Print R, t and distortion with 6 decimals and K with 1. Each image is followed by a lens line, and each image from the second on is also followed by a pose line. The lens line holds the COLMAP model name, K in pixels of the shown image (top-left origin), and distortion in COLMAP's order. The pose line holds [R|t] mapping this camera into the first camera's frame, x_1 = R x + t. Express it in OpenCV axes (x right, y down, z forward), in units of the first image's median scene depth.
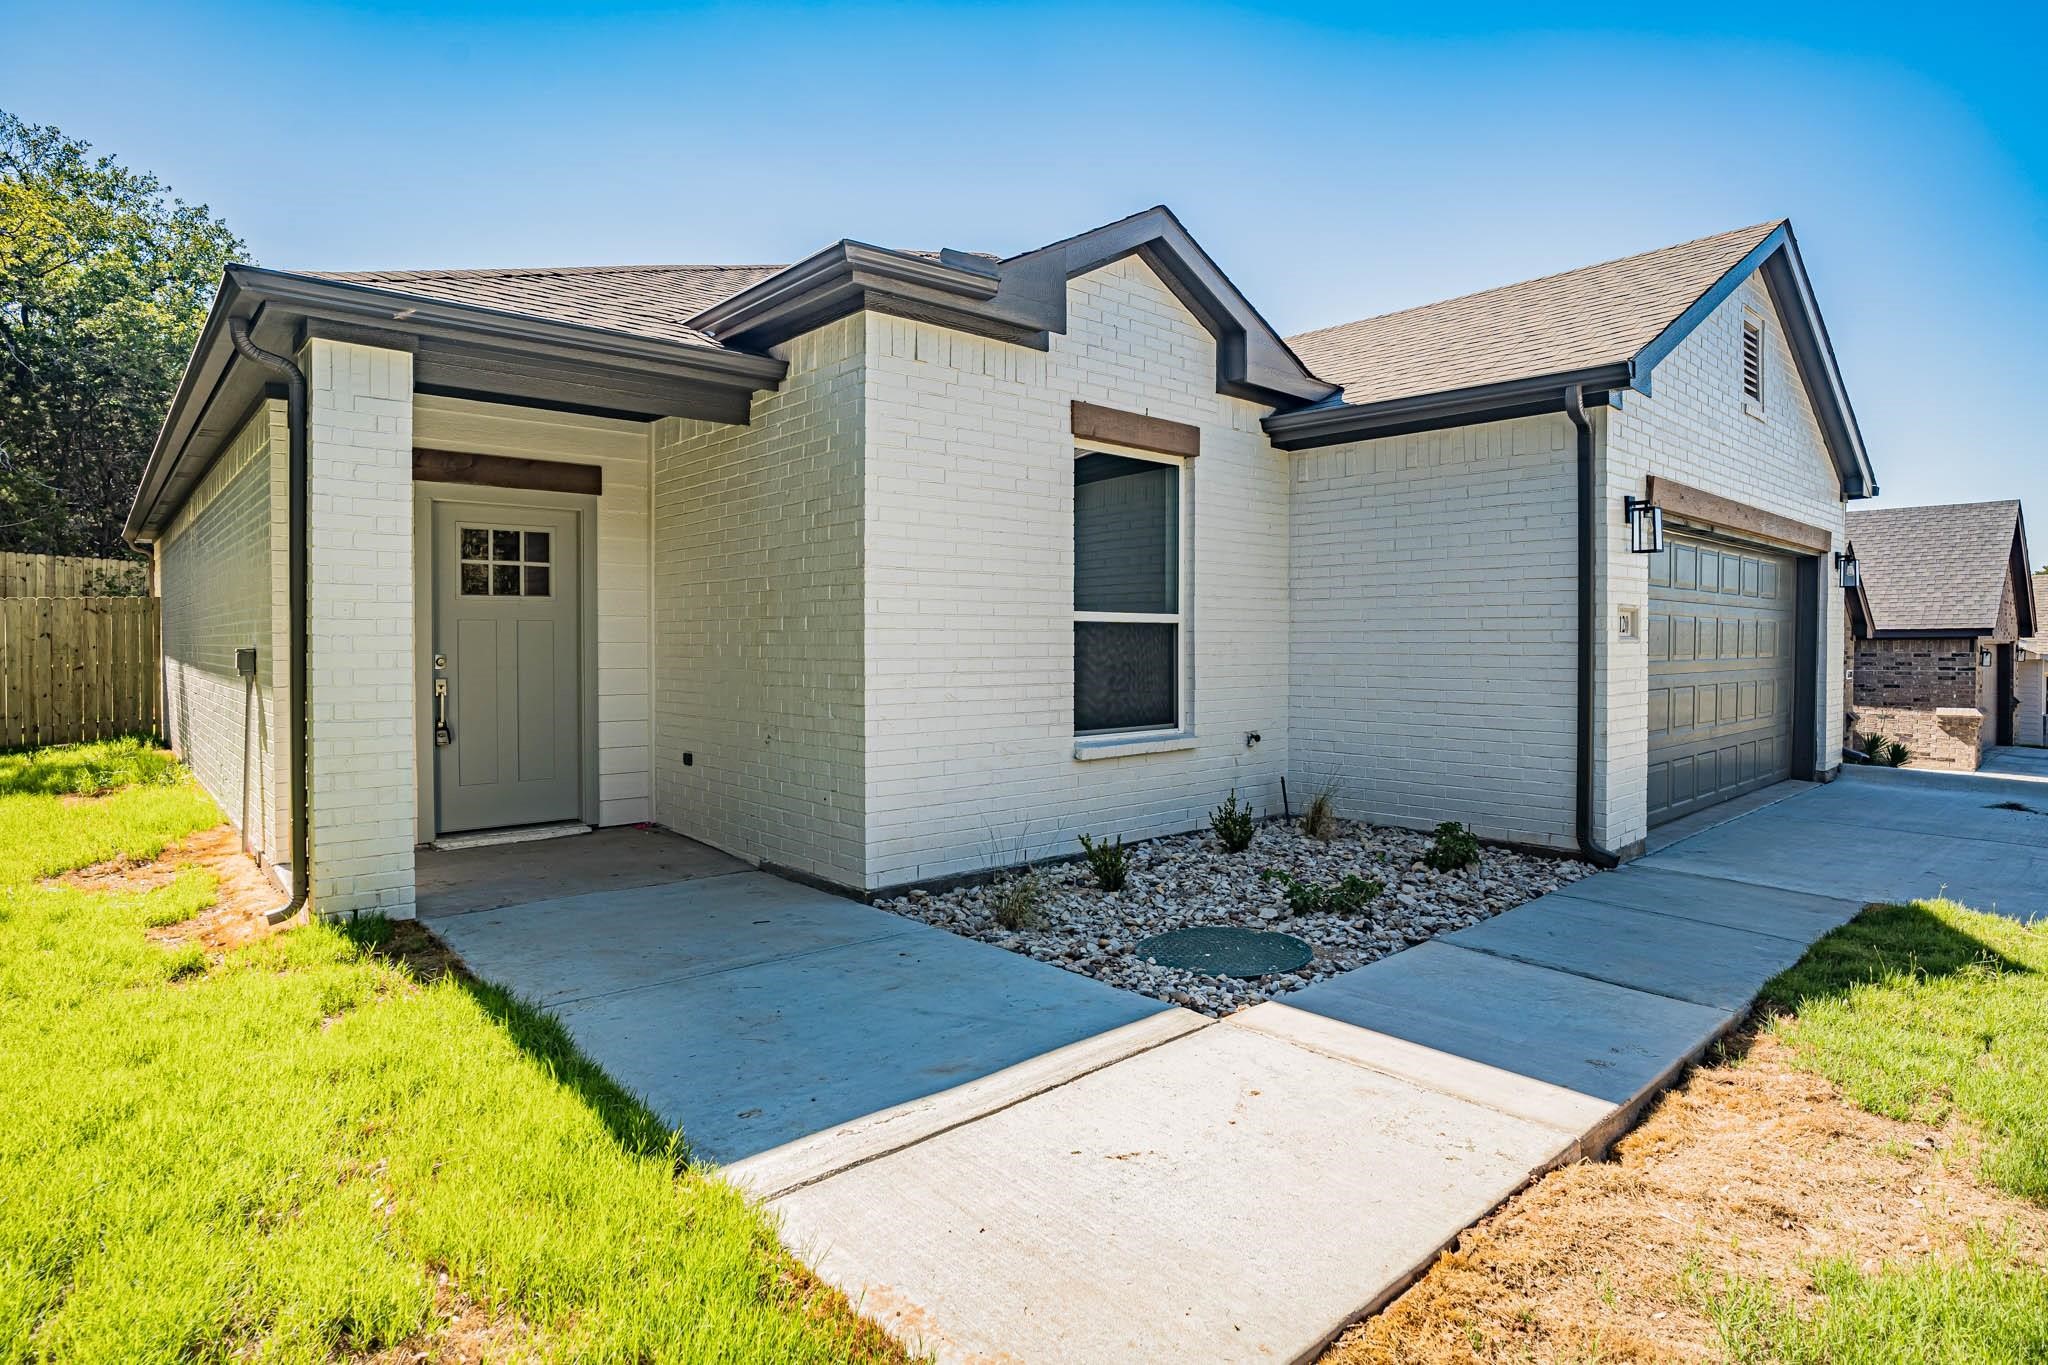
lens RADIAL K [[1057.1, 0, 1021.7], [0, 1057.1, 648.5], [0, 0, 1]] dist [0.003806, 0.000807]
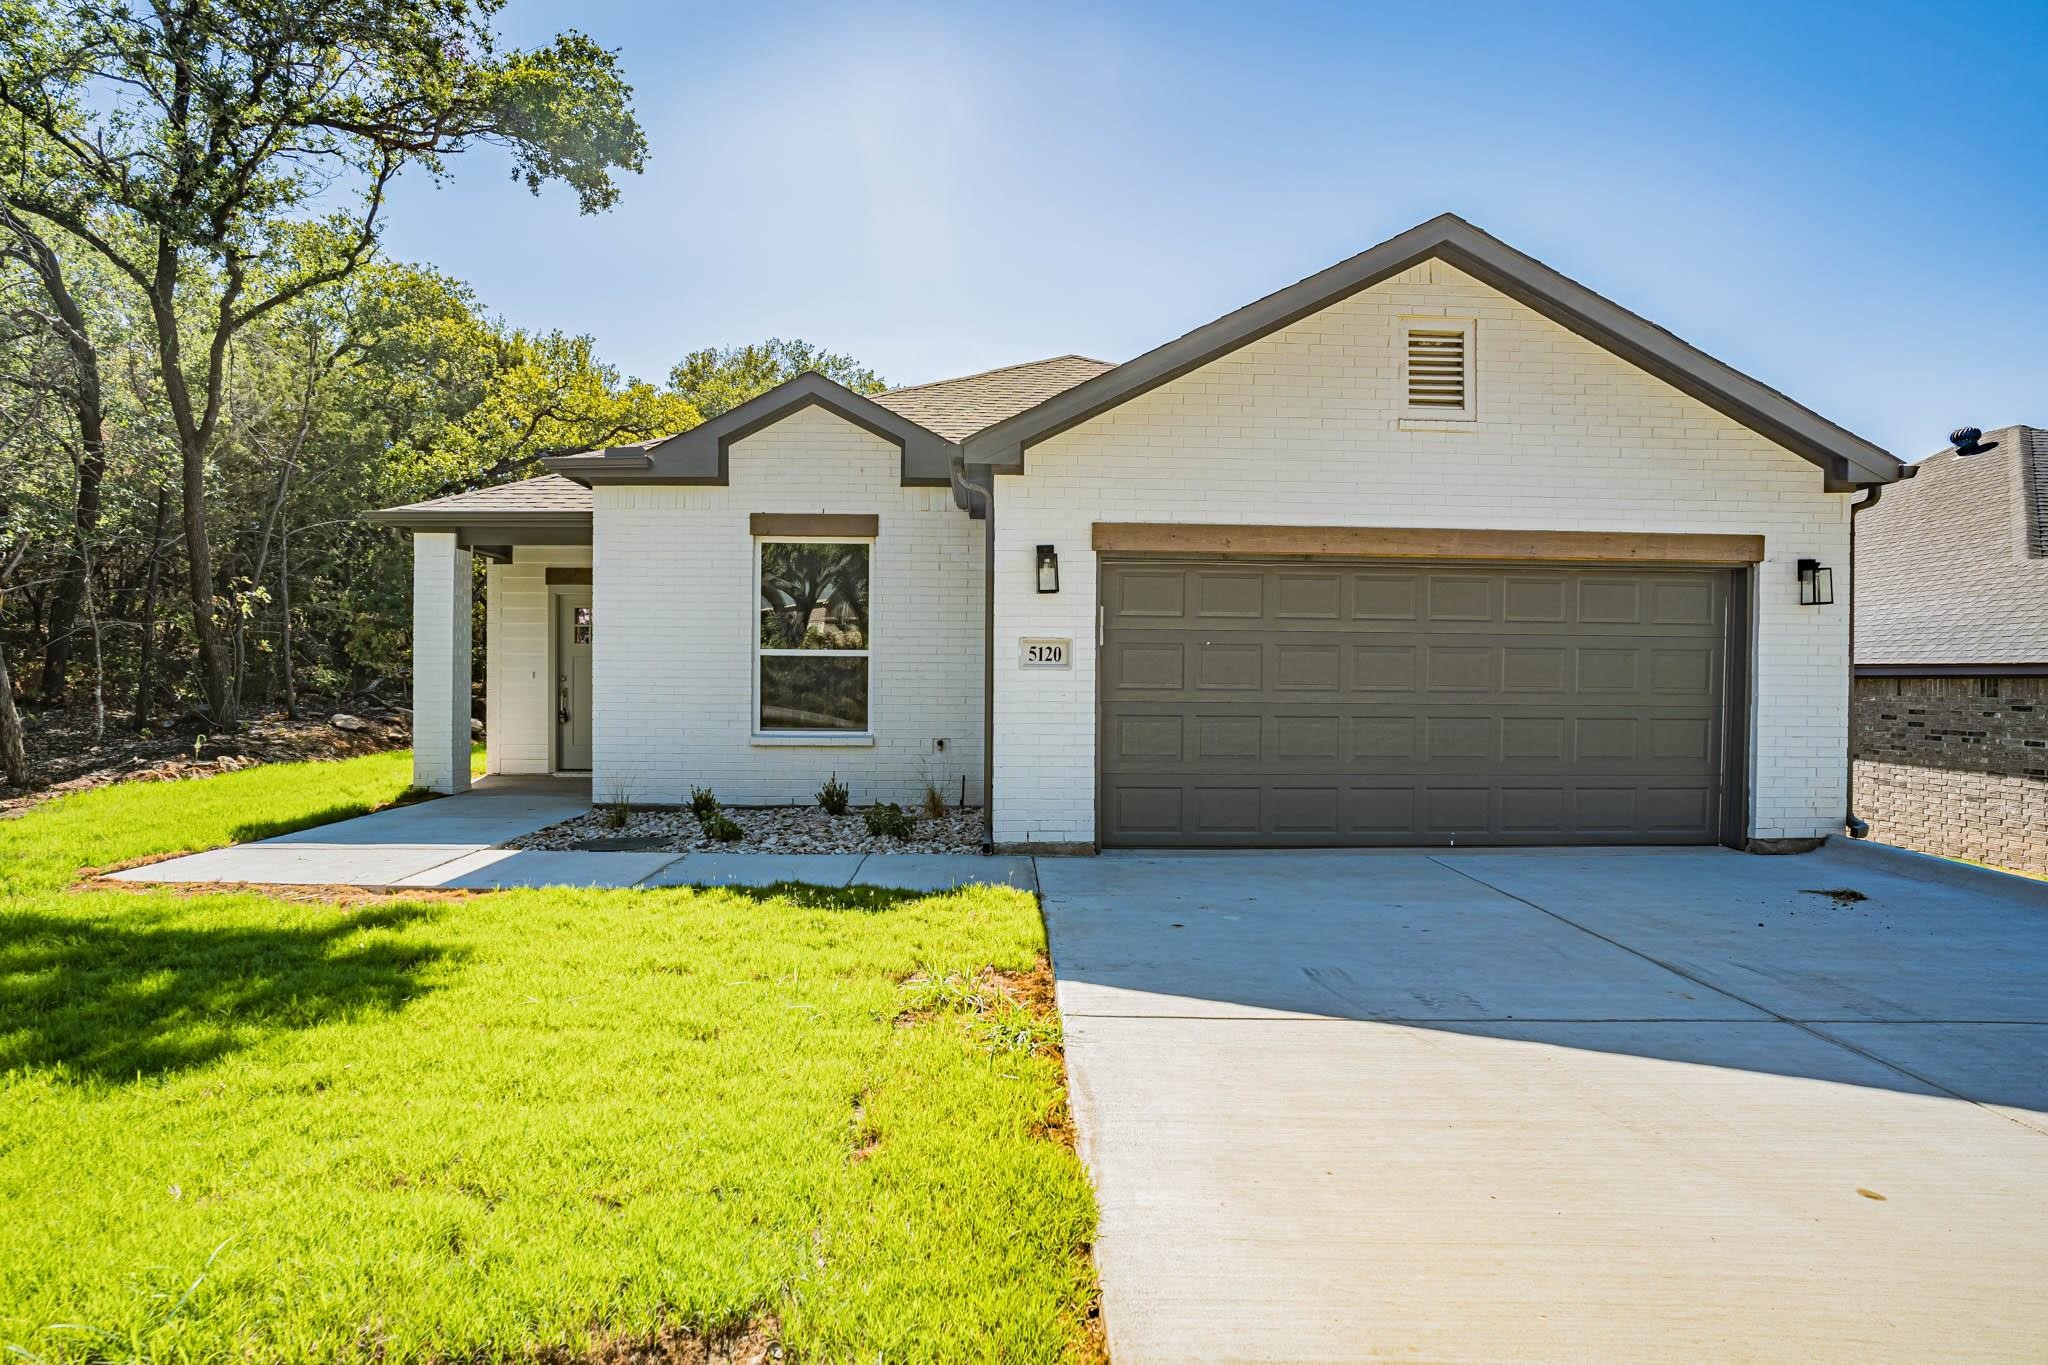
lens RADIAL K [[1057.1, 0, 1021.7], [0, 1057.1, 648.5], [0, 0, 1]] dist [0.003806, 0.000807]
pose [[0.762226, -0.004520, -0.647296, 1.315456], [-0.009540, 0.999789, -0.018215, -0.010622], [0.647241, 0.020059, 0.762021, 0.068477]]
